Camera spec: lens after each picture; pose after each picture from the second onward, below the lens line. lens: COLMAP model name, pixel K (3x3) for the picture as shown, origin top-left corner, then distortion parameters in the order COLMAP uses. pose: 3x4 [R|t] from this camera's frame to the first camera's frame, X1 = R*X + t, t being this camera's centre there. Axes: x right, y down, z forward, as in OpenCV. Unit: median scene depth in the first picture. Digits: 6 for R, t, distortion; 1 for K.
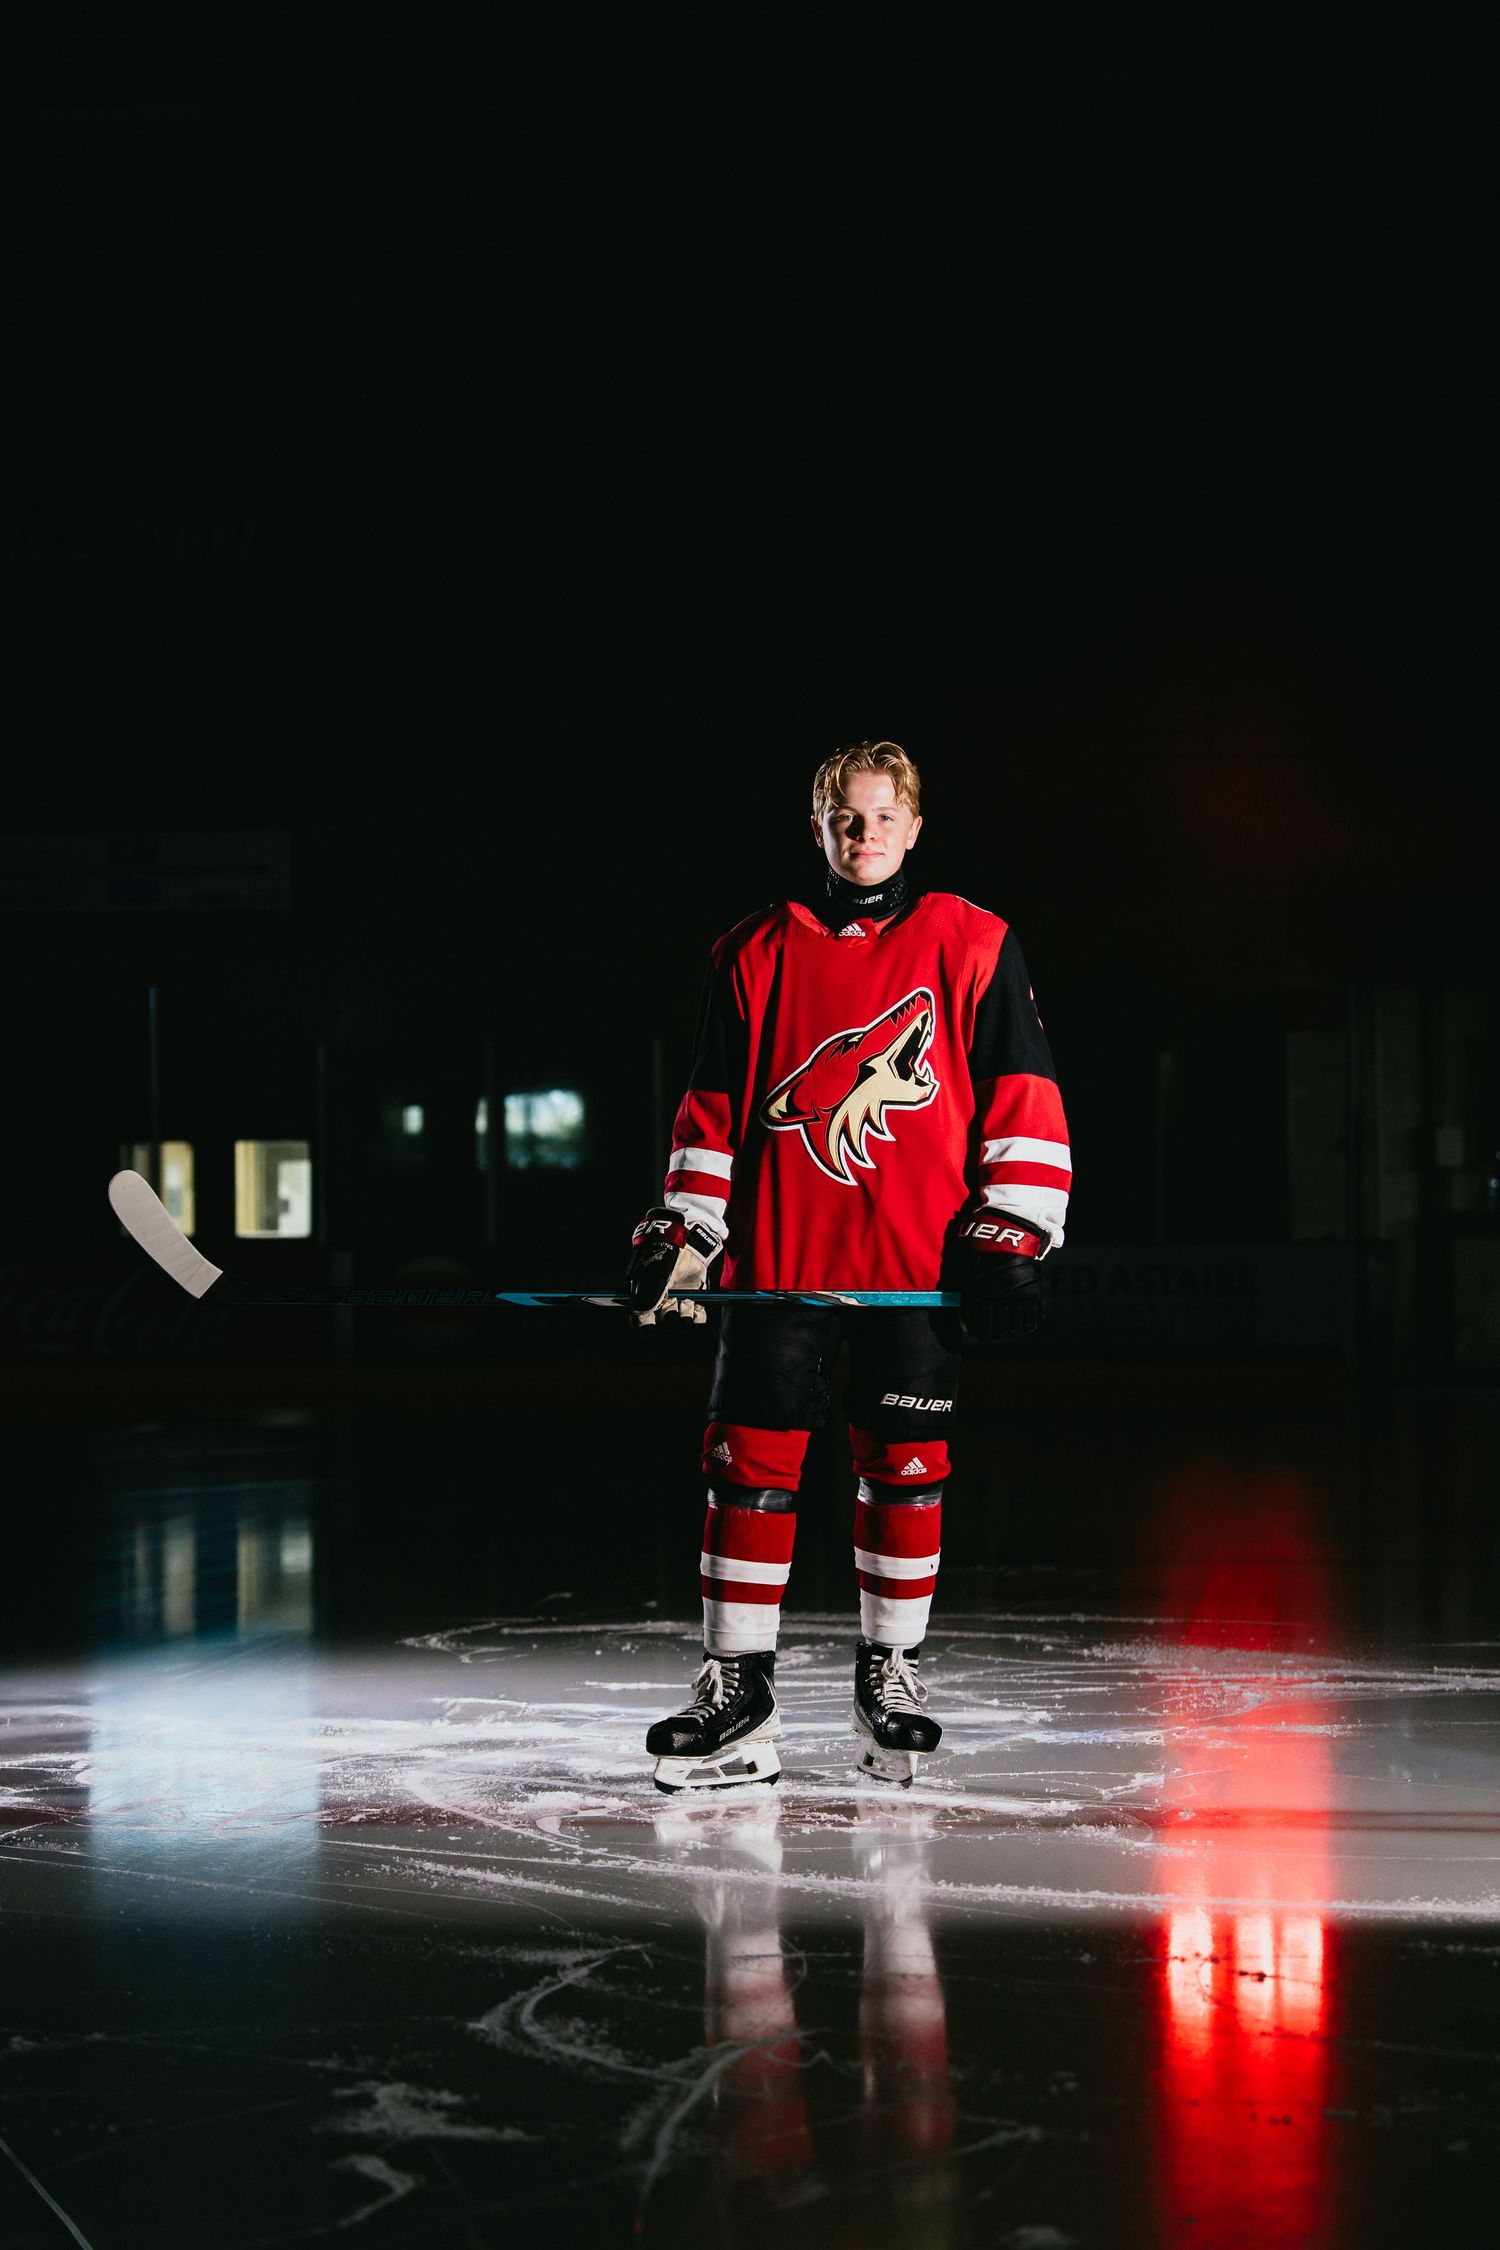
lens RADIAL K [[5141.8, 0, 750.0], [0, 5141.8, 1125.0], [0, 0, 1]] dist [0.106888, -0.530660]
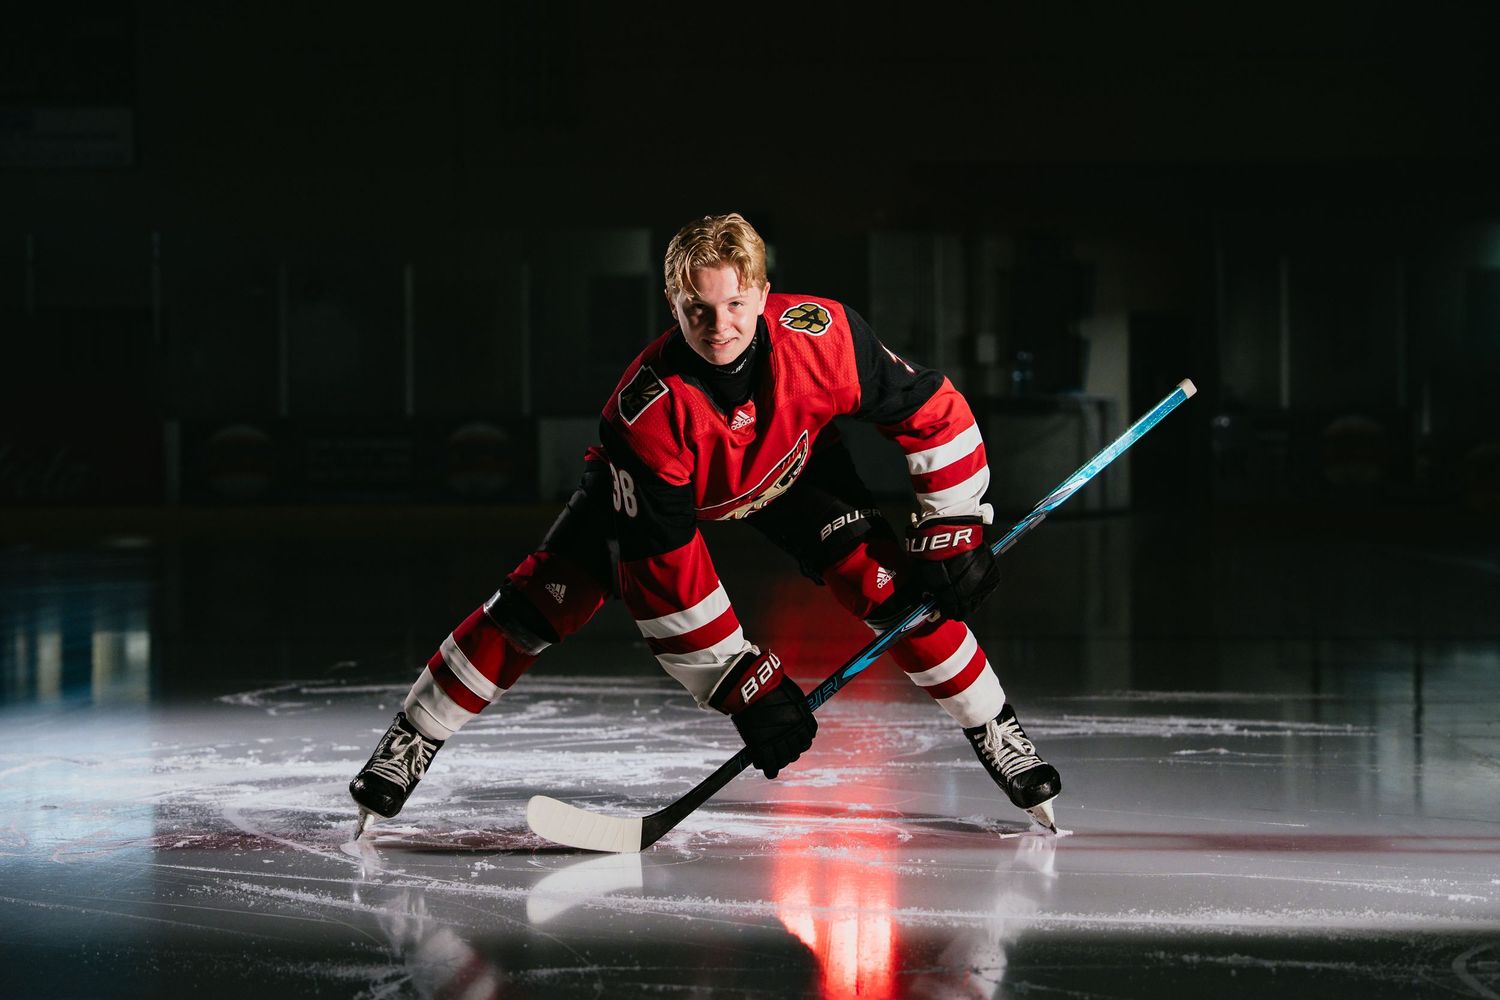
lens RADIAL K [[3427.9, 0, 750.0], [0, 3427.9, 500.0], [0, 0, 1]] dist [0.106888, -0.530660]
pose [[0.996214, 0.003867, 0.086851, -0.014681], [-0.007032, 0.999321, 0.036164, 0.025511], [-0.086652, -0.036638, 0.995565, 0.198991]]
